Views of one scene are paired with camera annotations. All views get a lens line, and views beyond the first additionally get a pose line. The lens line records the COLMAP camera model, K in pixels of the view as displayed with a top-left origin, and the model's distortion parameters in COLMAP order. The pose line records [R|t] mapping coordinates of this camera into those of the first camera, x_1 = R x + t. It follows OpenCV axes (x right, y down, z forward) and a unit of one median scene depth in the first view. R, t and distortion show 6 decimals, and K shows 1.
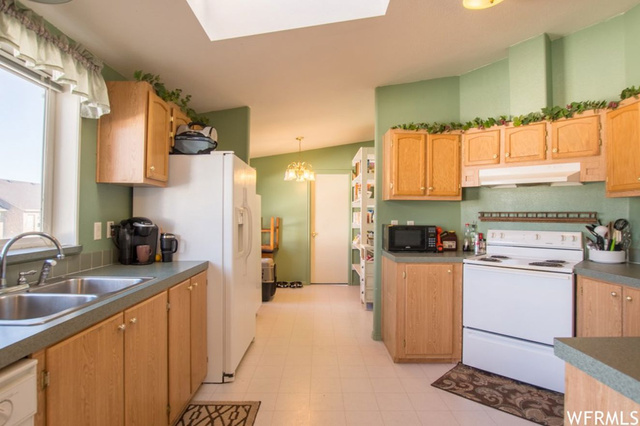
lens RADIAL K [[348.2, 0, 323.0], [0, 348.2, 207.8], [0, 0, 1]] dist [-0.020620, 0.002013]
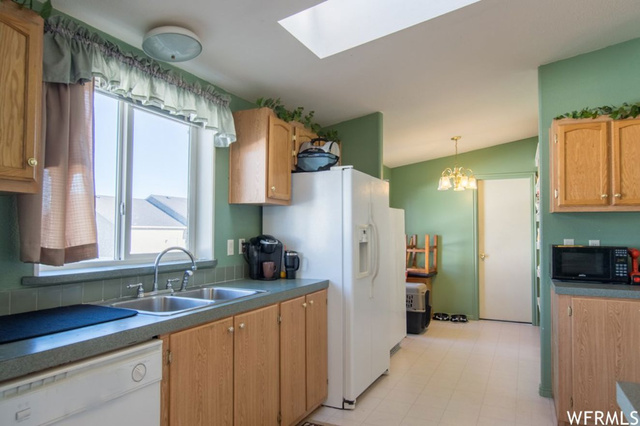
lens RADIAL K [[436.6, 0, 321.3], [0, 436.6, 215.8], [0, 0, 1]] dist [-0.004507, 0.001203]
pose [[0.896944, -0.018027, -0.441776, 0.185246], [0.011388, 0.999779, -0.017676, -0.004864], [0.441997, 0.010823, 0.896951, -0.103061]]
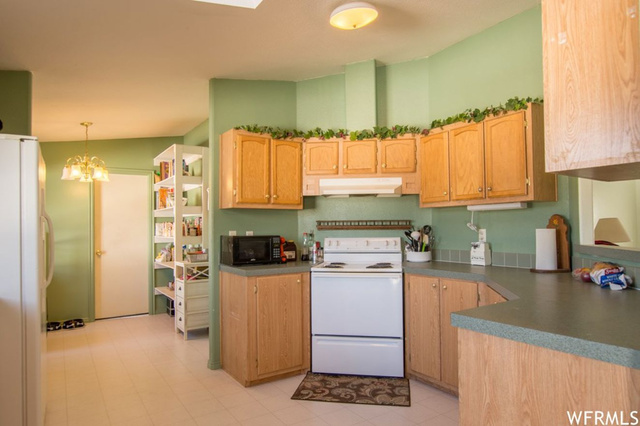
lens RADIAL K [[407.9, 0, 335.4], [0, 407.9, 217.4], [0, 0, 1]] dist [-0.004146, -0.000738]
pose [[0.829293, -0.003126, 0.558806, -0.209287], [0.003887, 0.999992, -0.000176, 0.003070], [-0.558801, 0.002318, 0.829298, -0.020494]]
